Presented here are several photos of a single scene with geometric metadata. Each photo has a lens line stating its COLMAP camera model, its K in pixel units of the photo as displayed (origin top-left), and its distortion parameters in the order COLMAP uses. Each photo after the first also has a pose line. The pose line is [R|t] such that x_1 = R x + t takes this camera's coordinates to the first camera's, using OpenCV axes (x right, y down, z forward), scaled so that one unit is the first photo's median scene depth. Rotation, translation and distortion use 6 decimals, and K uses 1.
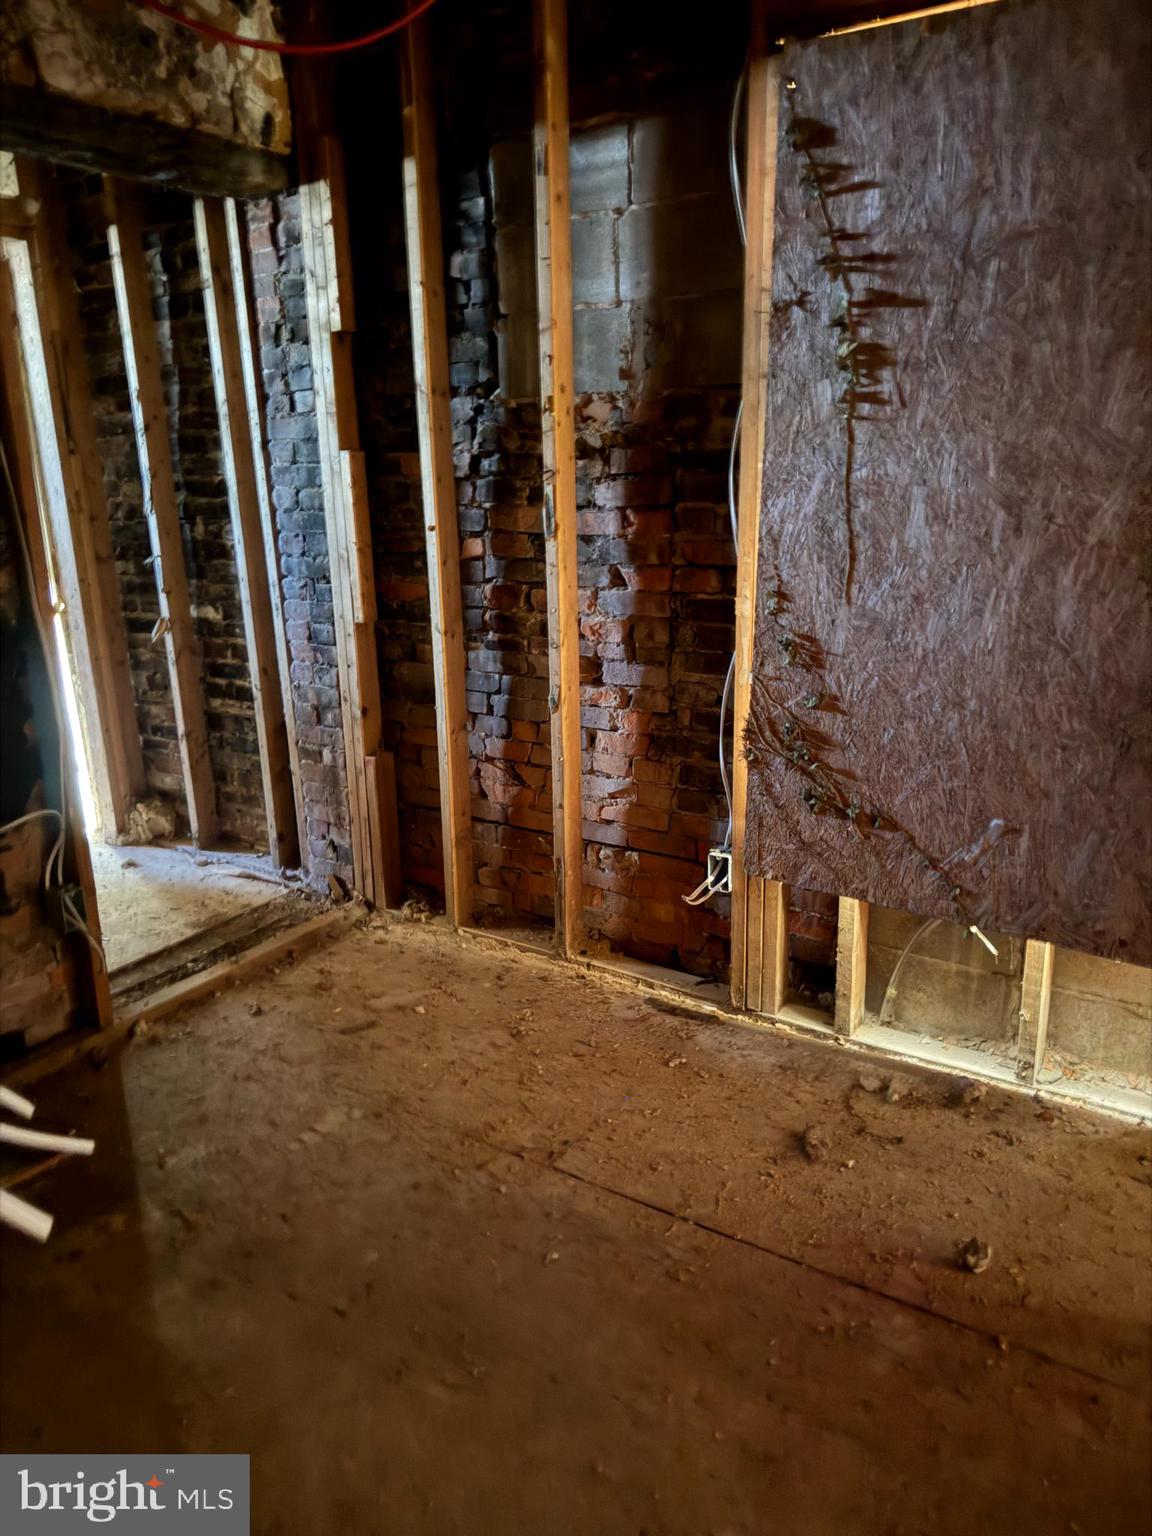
lens RADIAL K [[1086.8, 0, 578.1], [0, 1086.8, 761.7], [0, 0, 1]] dist [0.004770, -0.010010]
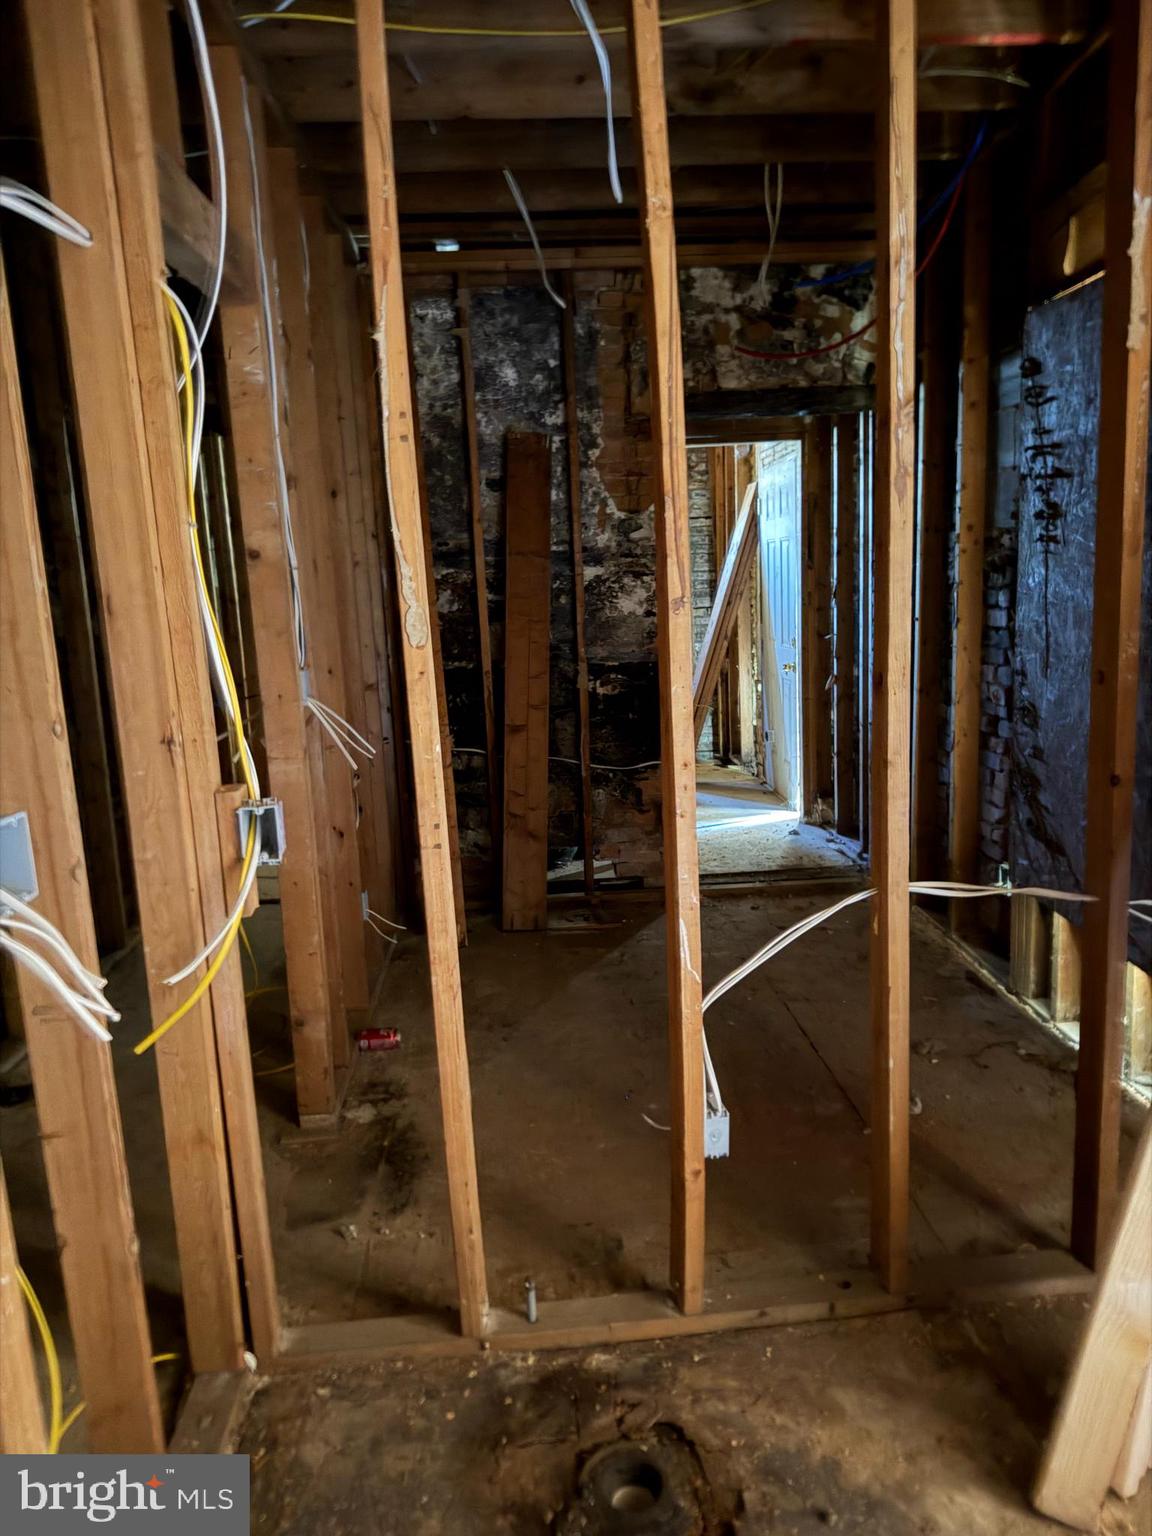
lens RADIAL K [[1086.8, 0, 578.1], [0, 1086.8, 761.7], [0, 0, 1]] dist [0.004770, -0.010010]
pose [[0.593493, 0.133207, -0.793739, 0.861460], [-0.189319, 0.981642, 0.023184, 0.027286], [0.782256, 0.136510, 0.607817, -0.246899]]
